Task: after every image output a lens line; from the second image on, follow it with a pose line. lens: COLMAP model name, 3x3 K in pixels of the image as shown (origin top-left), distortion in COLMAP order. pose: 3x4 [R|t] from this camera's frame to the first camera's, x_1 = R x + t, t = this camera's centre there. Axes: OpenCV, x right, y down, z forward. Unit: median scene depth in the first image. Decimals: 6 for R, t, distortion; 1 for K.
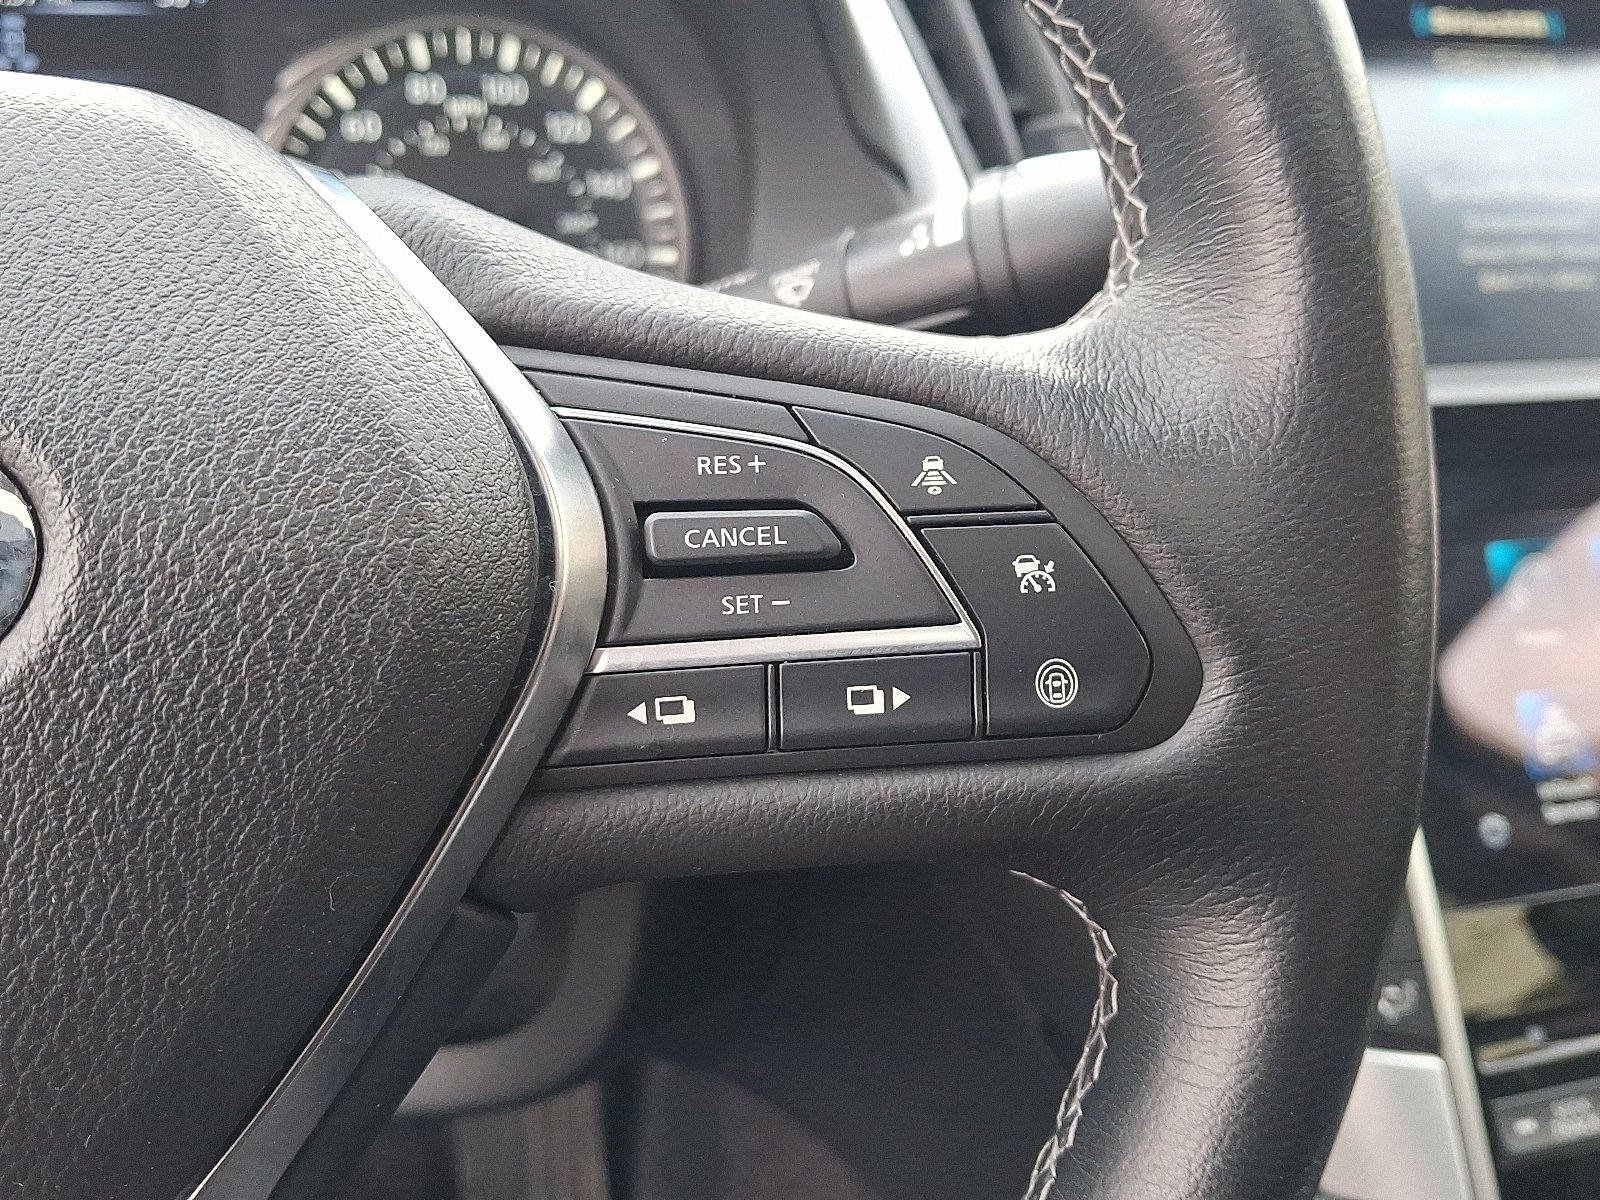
lens RADIAL K [[1697.0, 0, 800.1], [0, 1697.0, 561.8], [0, 0, 1]] dist [0.322384, -0.771561]
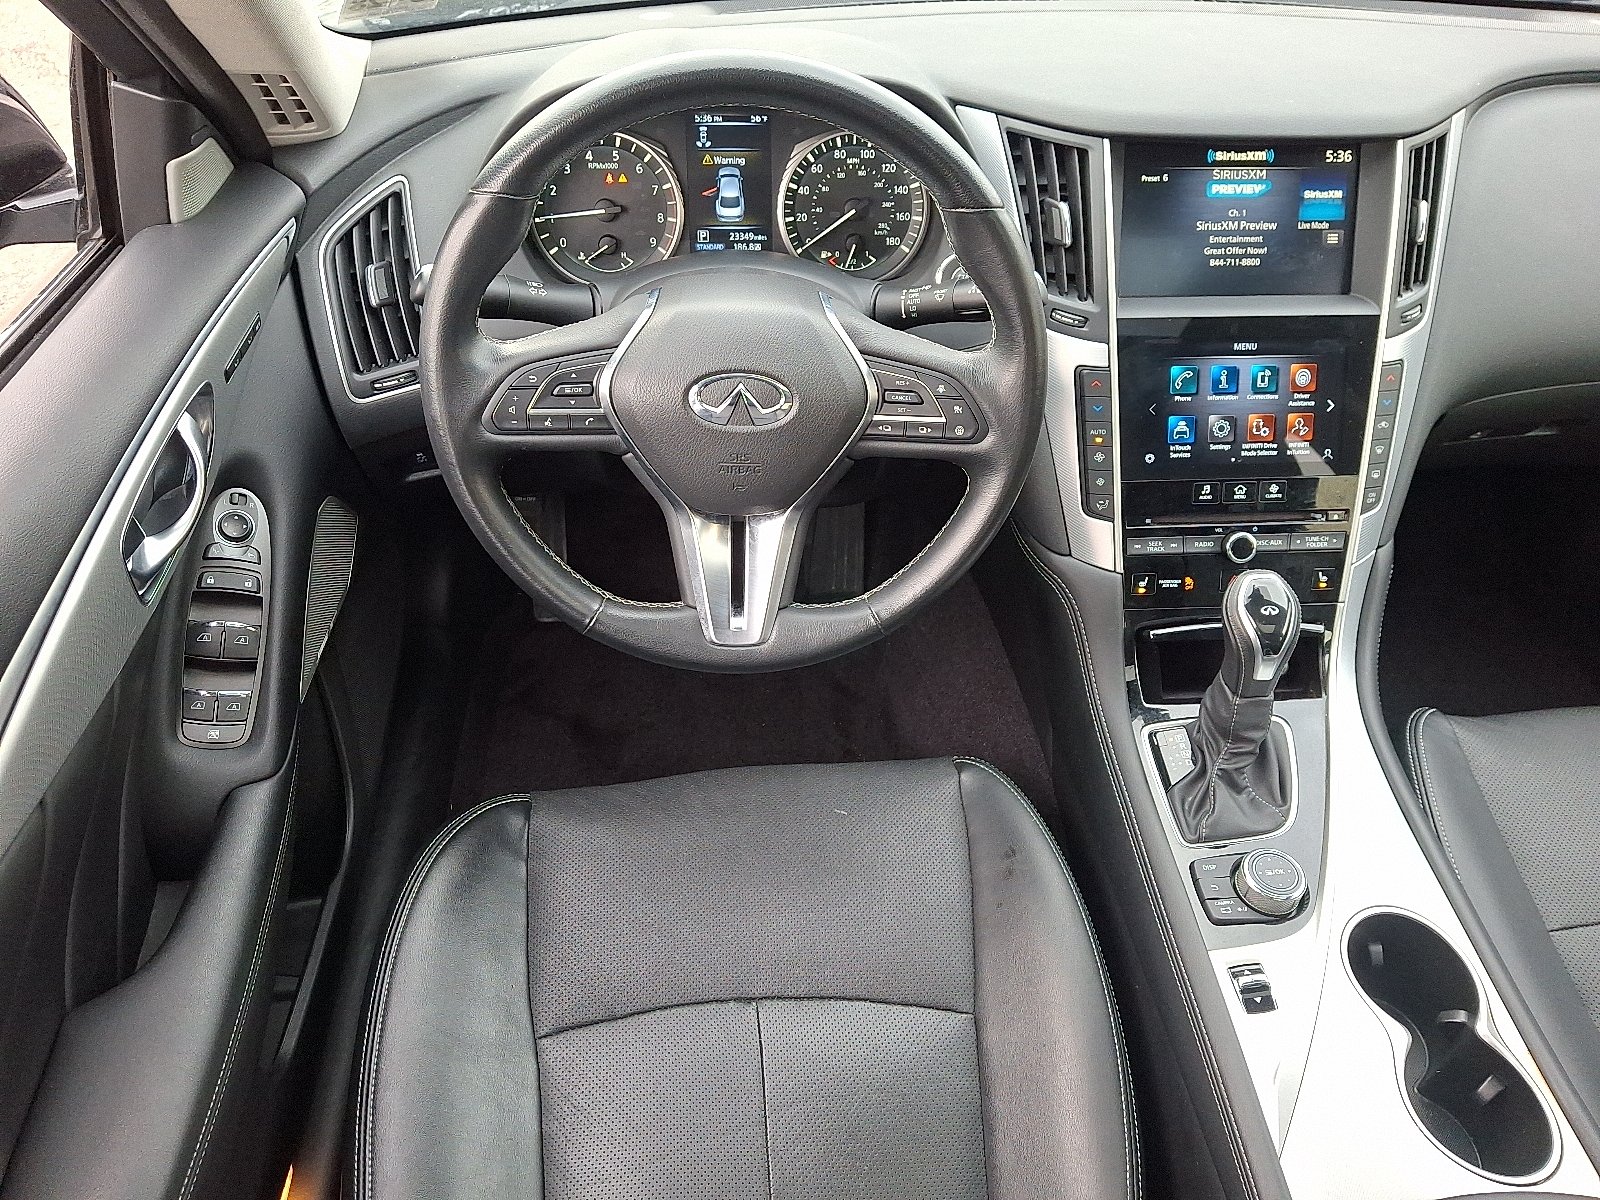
lens RADIAL K [[1326.7, 0, 765.6], [0, 1326.7, 638.0], [0, 0, 1]] dist [0.144213, -0.288967]
pose [[0.975927, 0.139855, -0.167354, 0.335810], [-0.072147, 0.931151, 0.357425, -0.744795], [0.205820, -0.336746, 0.918826, -3.060969]]
